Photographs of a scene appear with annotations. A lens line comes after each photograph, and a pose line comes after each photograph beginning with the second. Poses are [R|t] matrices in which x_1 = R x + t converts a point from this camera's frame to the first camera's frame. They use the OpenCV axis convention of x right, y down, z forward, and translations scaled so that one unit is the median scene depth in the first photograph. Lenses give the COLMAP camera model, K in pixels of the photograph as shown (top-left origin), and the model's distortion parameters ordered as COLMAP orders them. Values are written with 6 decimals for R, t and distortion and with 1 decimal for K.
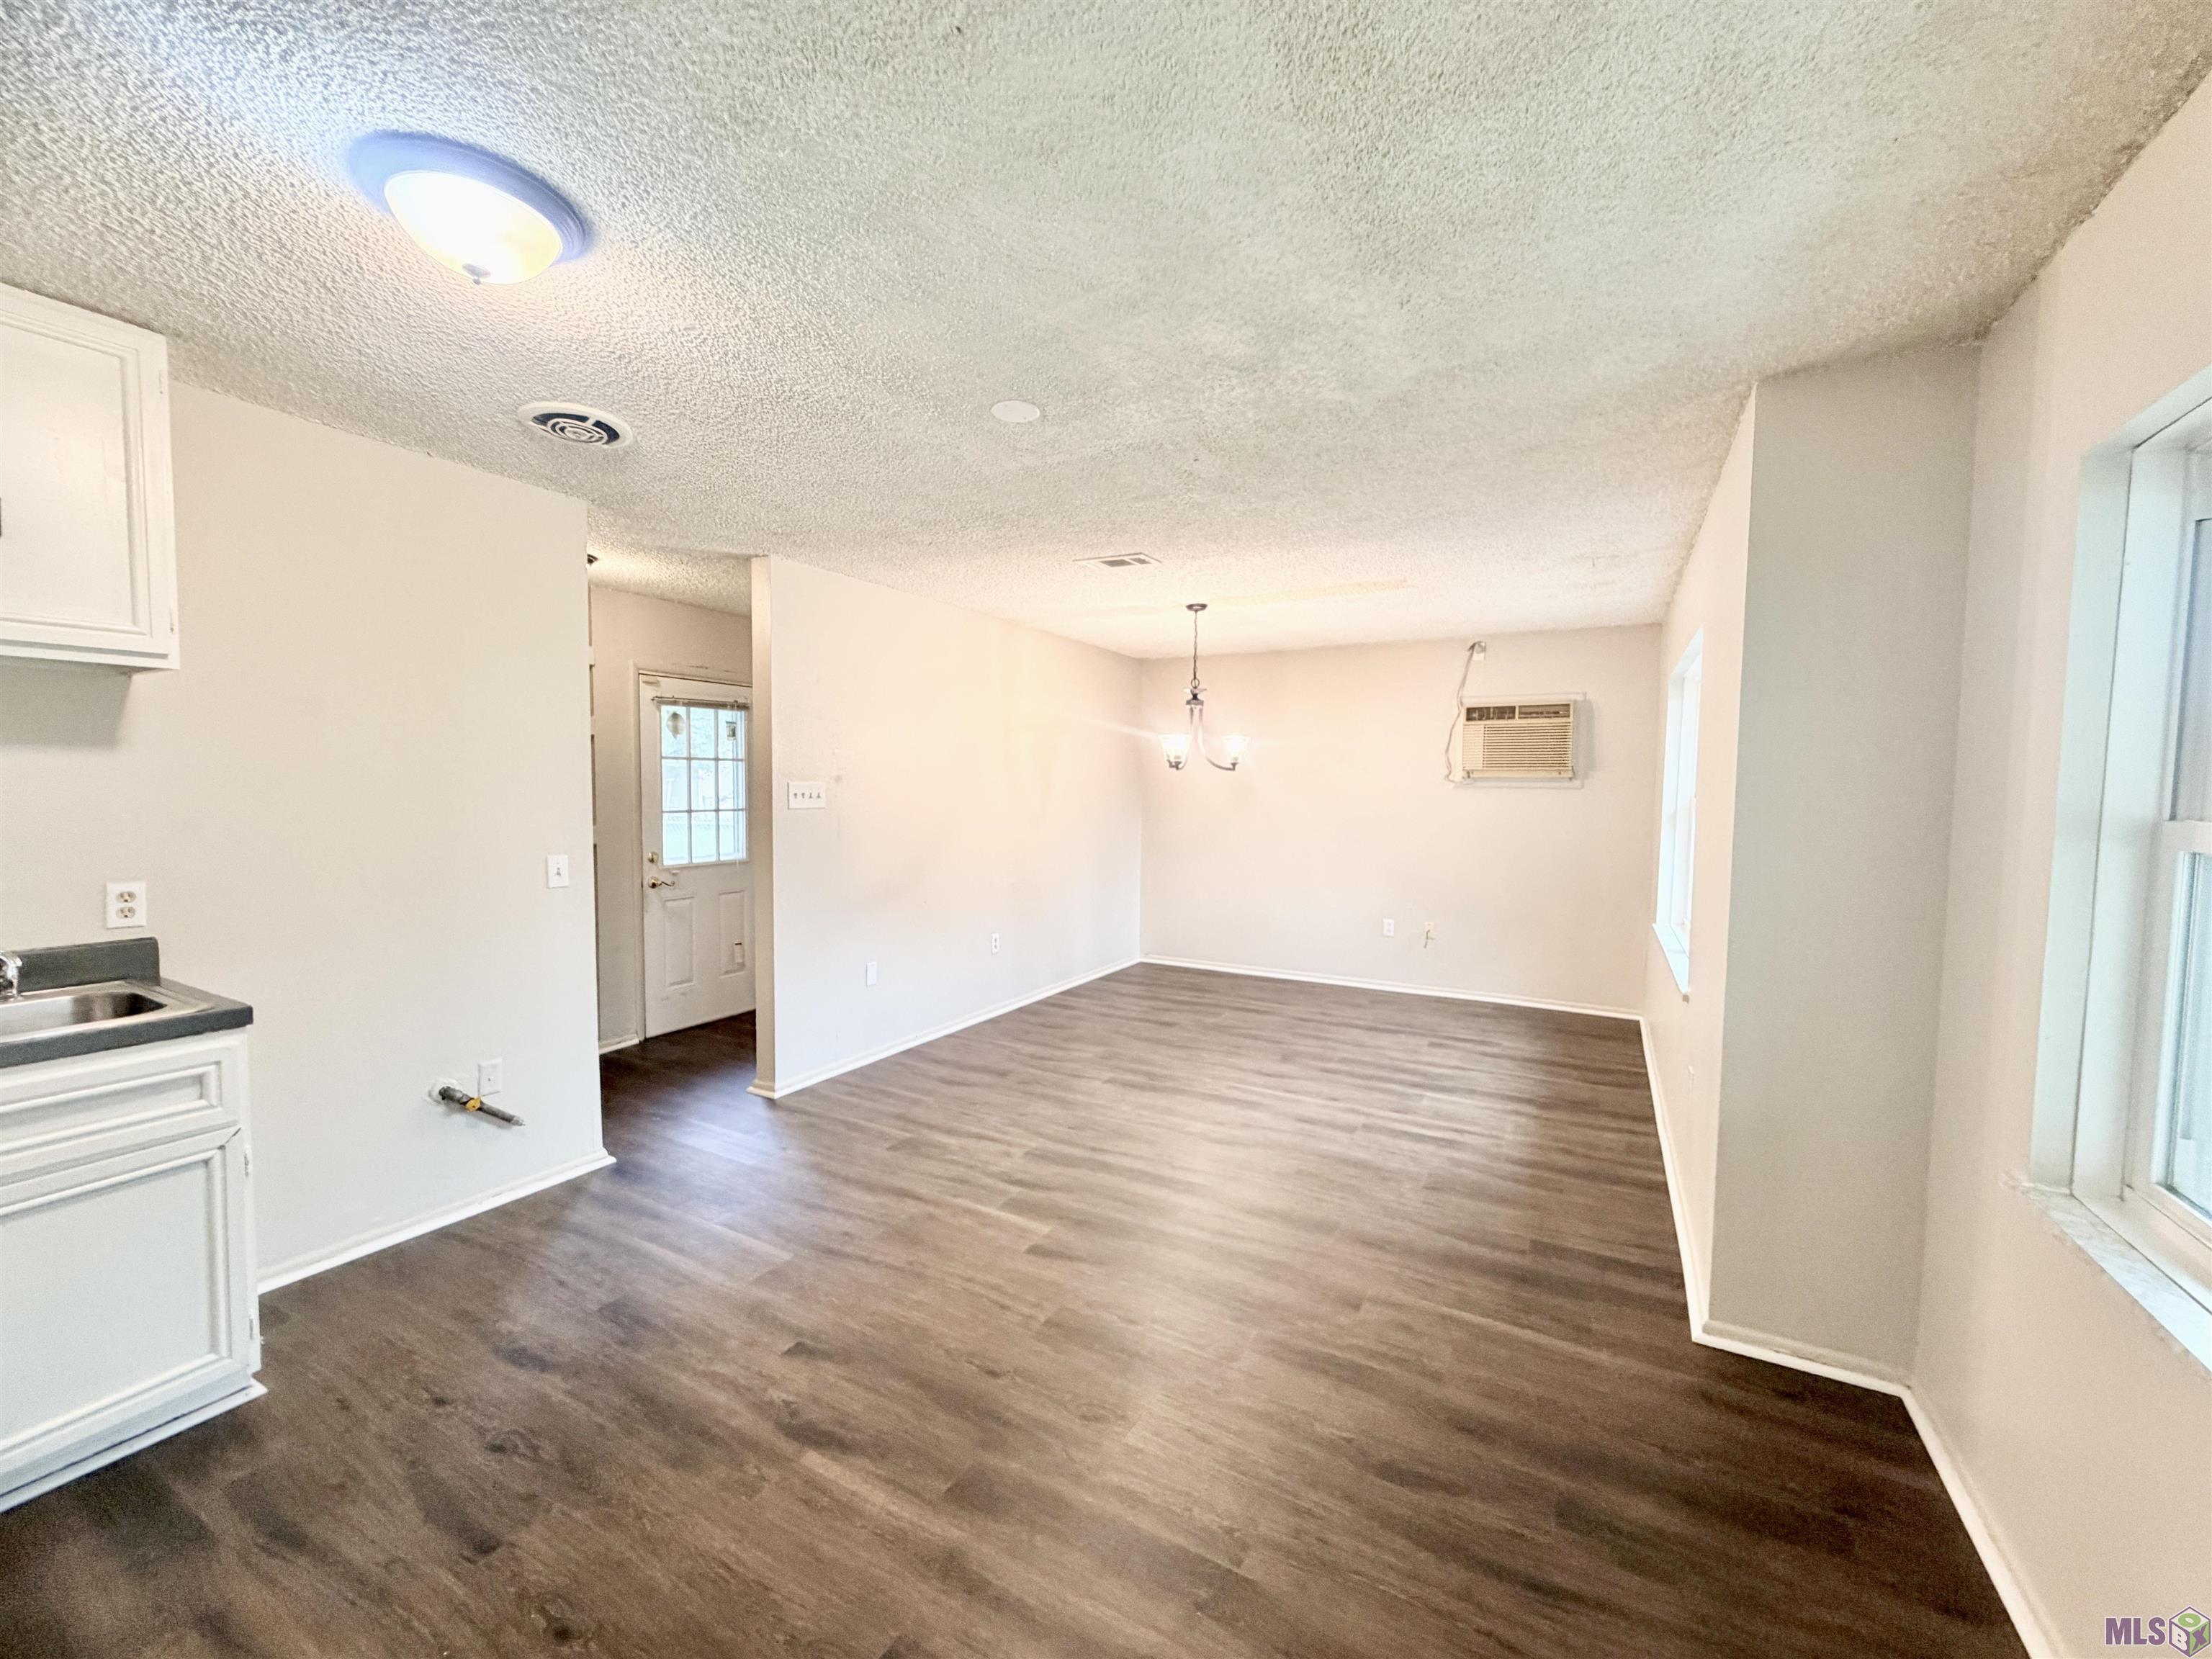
lens RADIAL K [[880.8, 0, 1105.3], [0, 880.8, 833.5], [0, 0, 1]] dist [-0.003260, -0.000676]
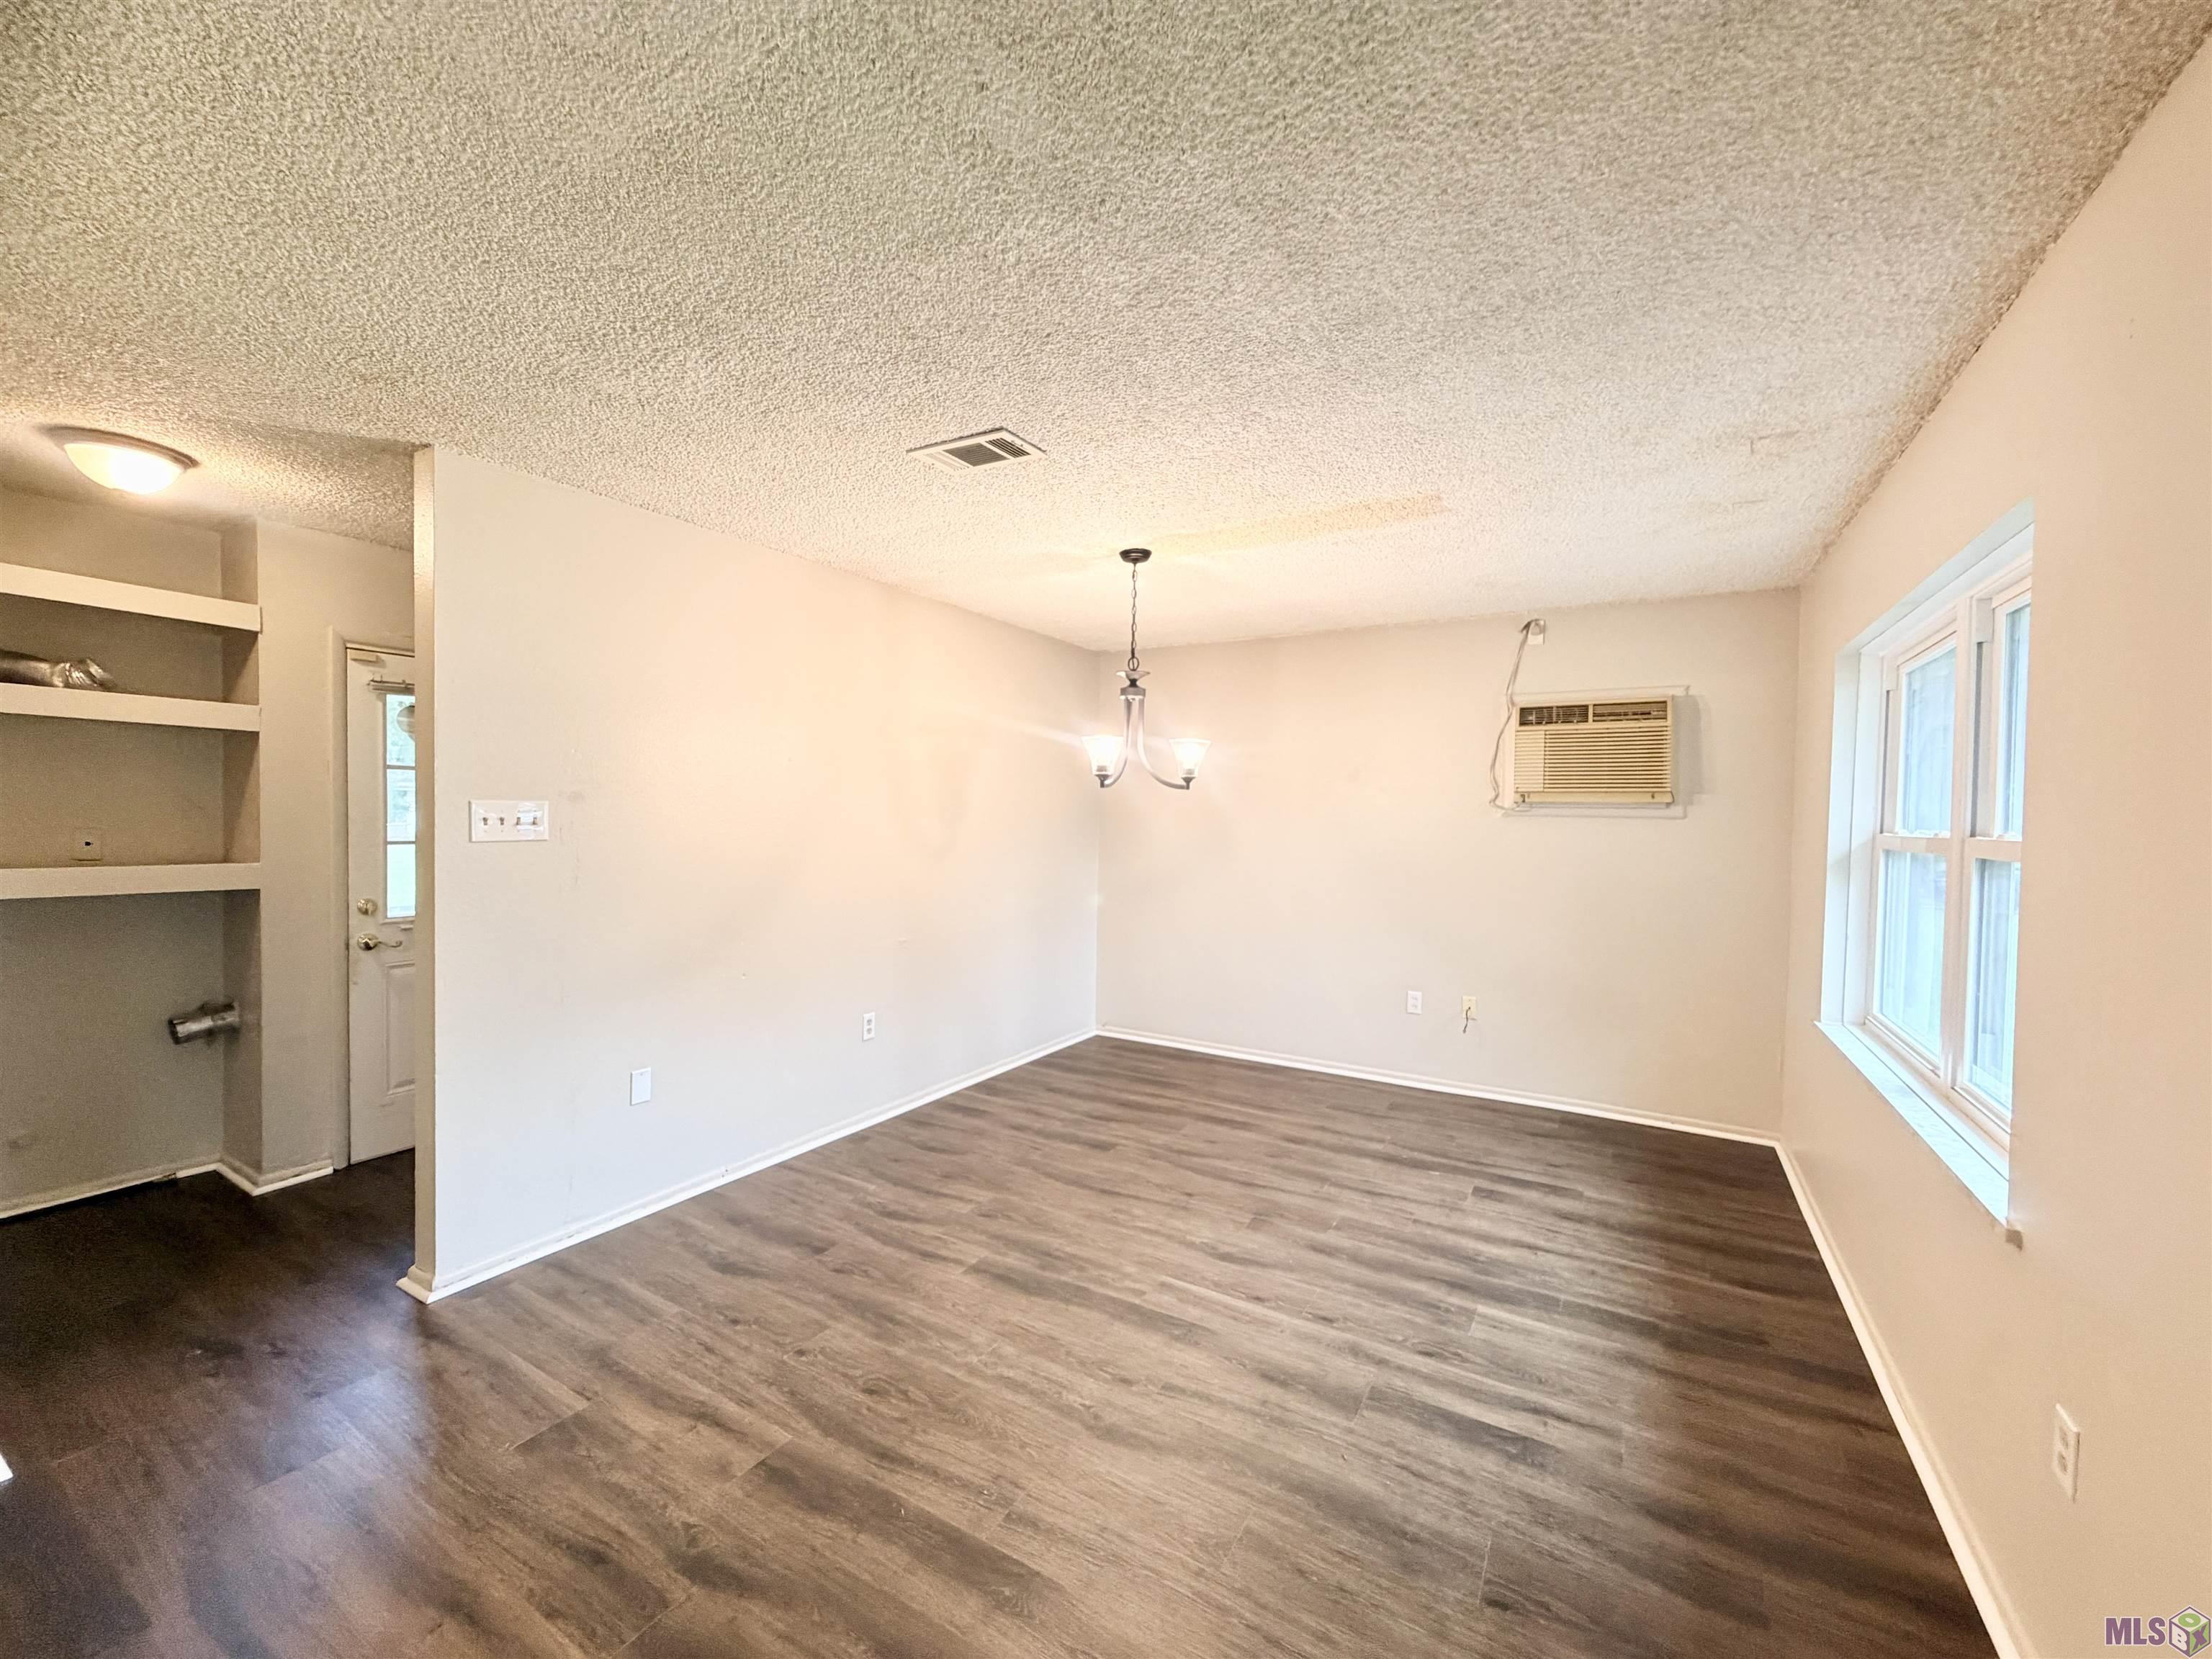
lens RADIAL K [[880.8, 0, 1106.6], [0, 880.8, 831.3], [0, 0, 1]] dist [-0.003260, -0.000676]
pose [[0.999656, 0.006677, -0.025349, 0.100906], [-0.007528, 0.999406, -0.033623, -0.014639], [0.025110, 0.033802, 0.999113, 0.311381]]
